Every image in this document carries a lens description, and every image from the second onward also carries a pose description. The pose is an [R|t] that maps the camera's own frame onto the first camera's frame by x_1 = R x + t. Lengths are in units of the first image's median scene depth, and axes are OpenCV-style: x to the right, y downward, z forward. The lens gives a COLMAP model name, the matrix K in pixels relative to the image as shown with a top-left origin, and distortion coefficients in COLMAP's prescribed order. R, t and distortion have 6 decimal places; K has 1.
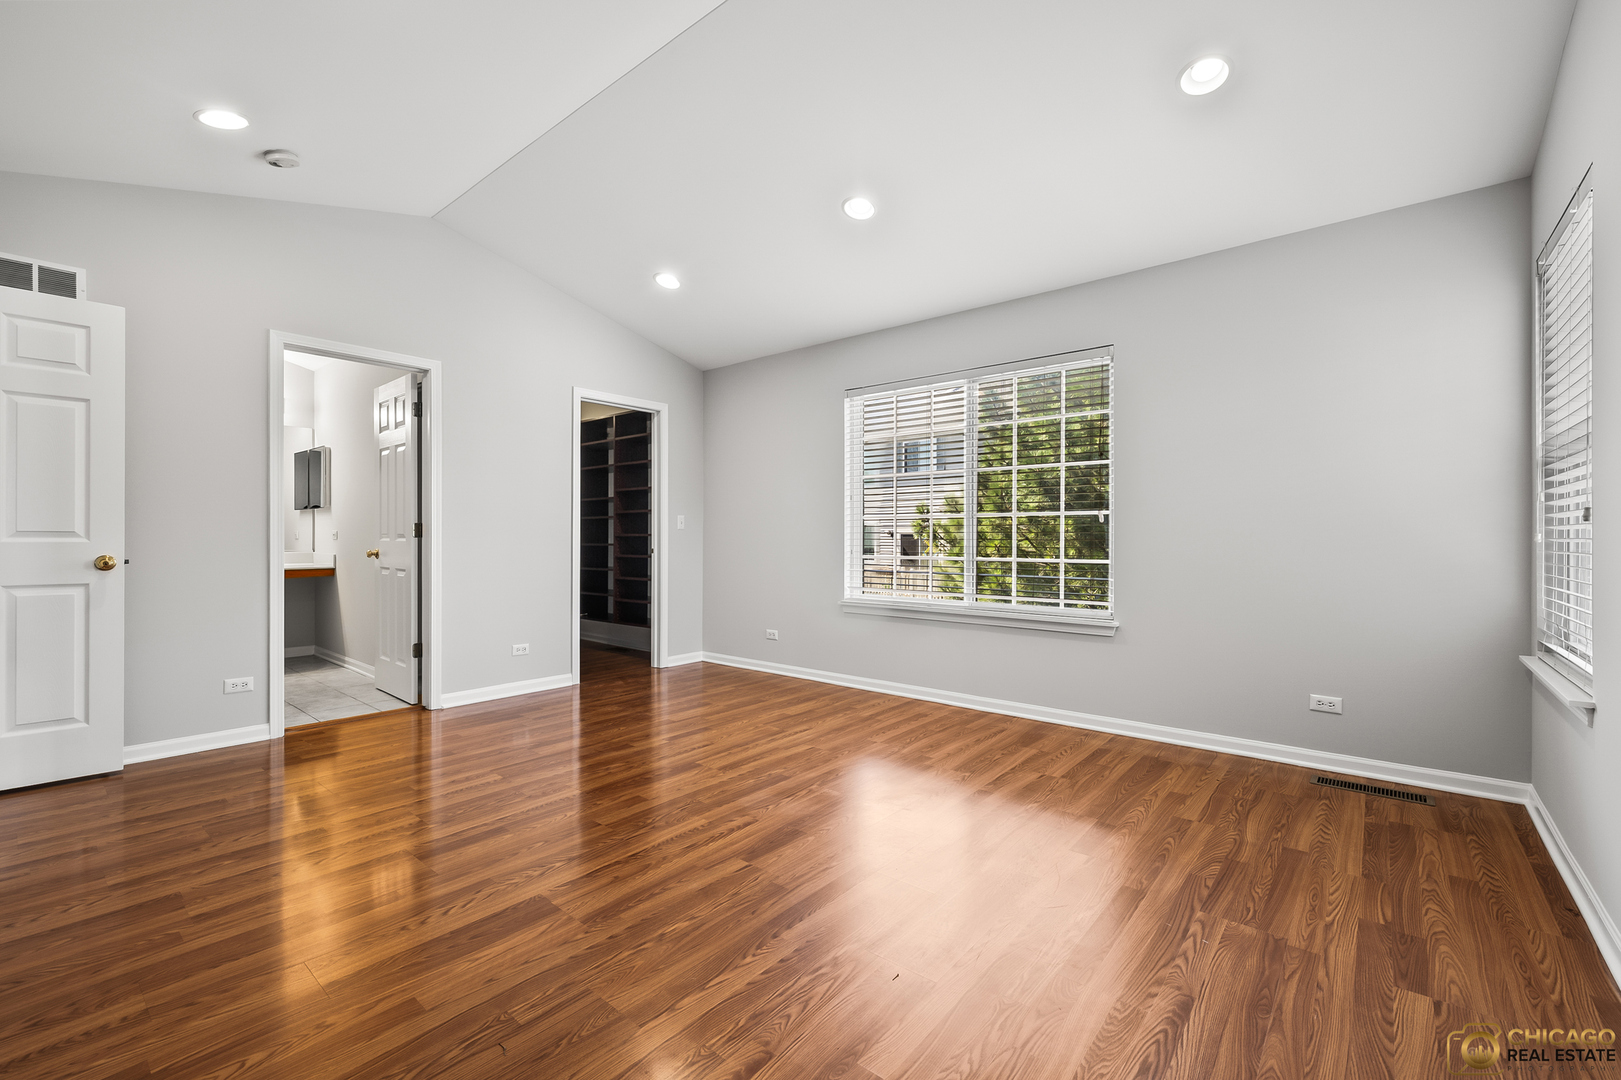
lens RADIAL K [[683.5, 0, 806.1], [0, 683.5, 532.3], [0, 0, 1]] dist [0.000004, 0.000238]
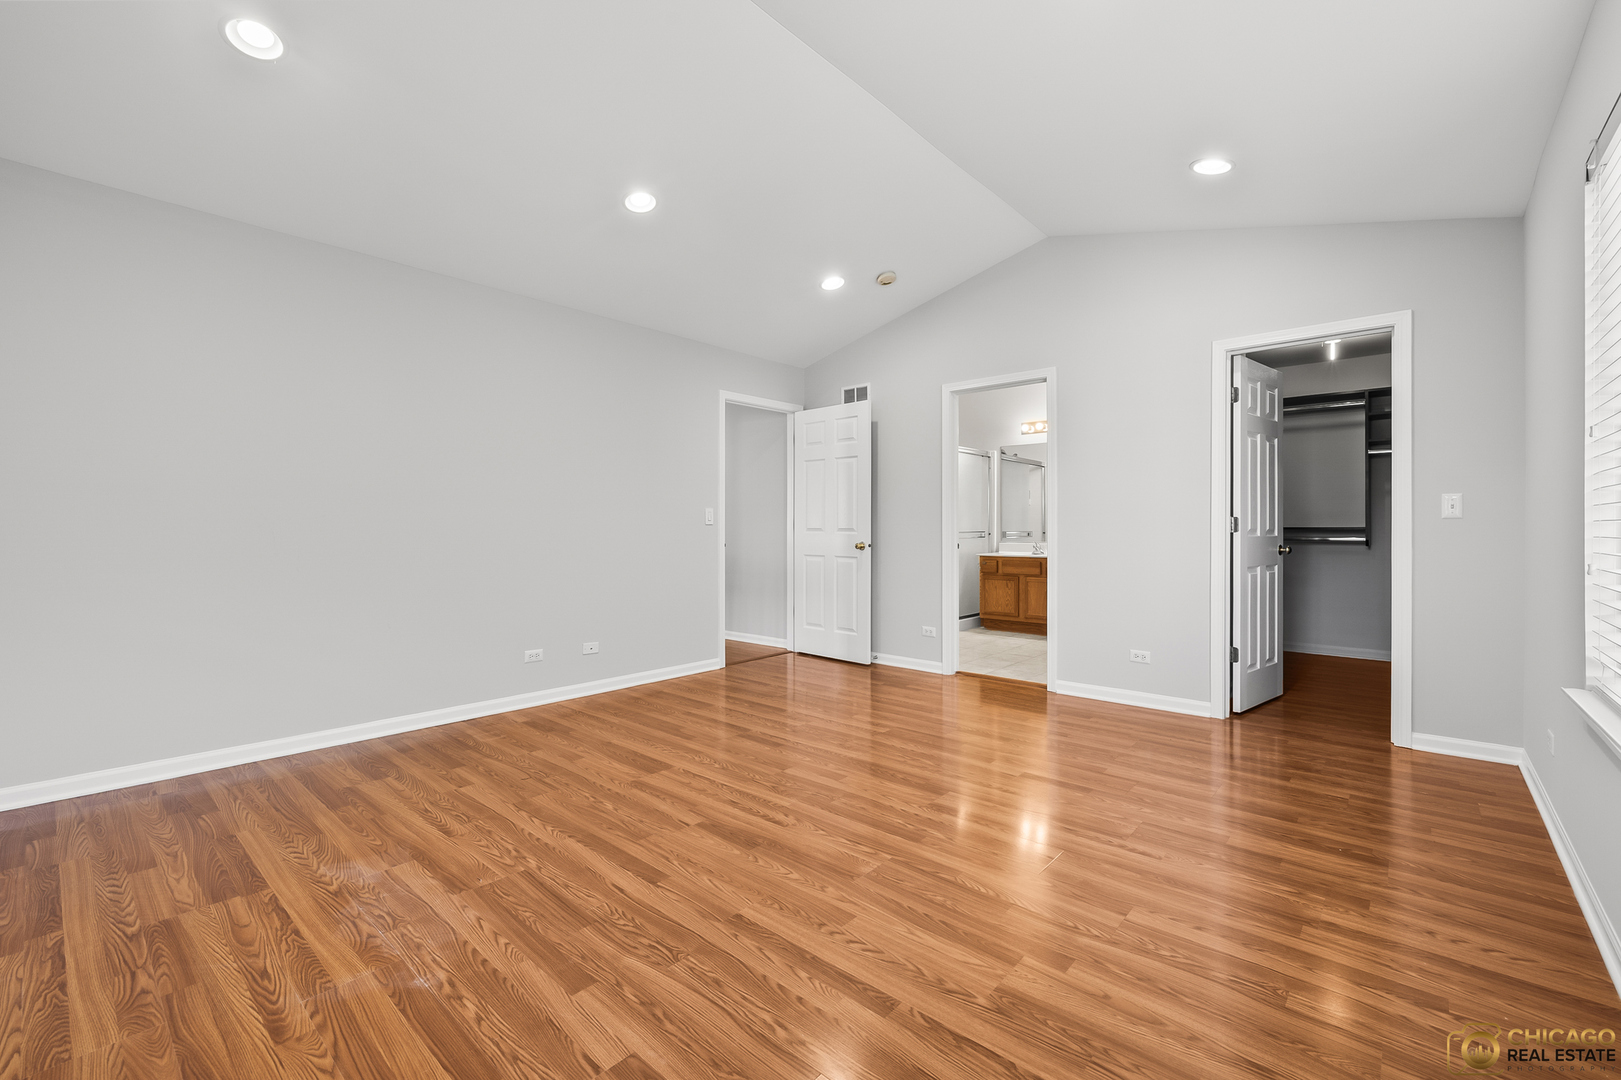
lens RADIAL K [[683.5, 0, 806.1], [0, 683.5, 532.3], [0, 0, 1]] dist [0.000004, 0.000238]
pose [[-0.027664, 0.001563, -0.999616, 0.900016], [0.006800, 0.999976, 0.001376, 0.007492], [0.999594, -0.006759, -0.027674, 1.074072]]
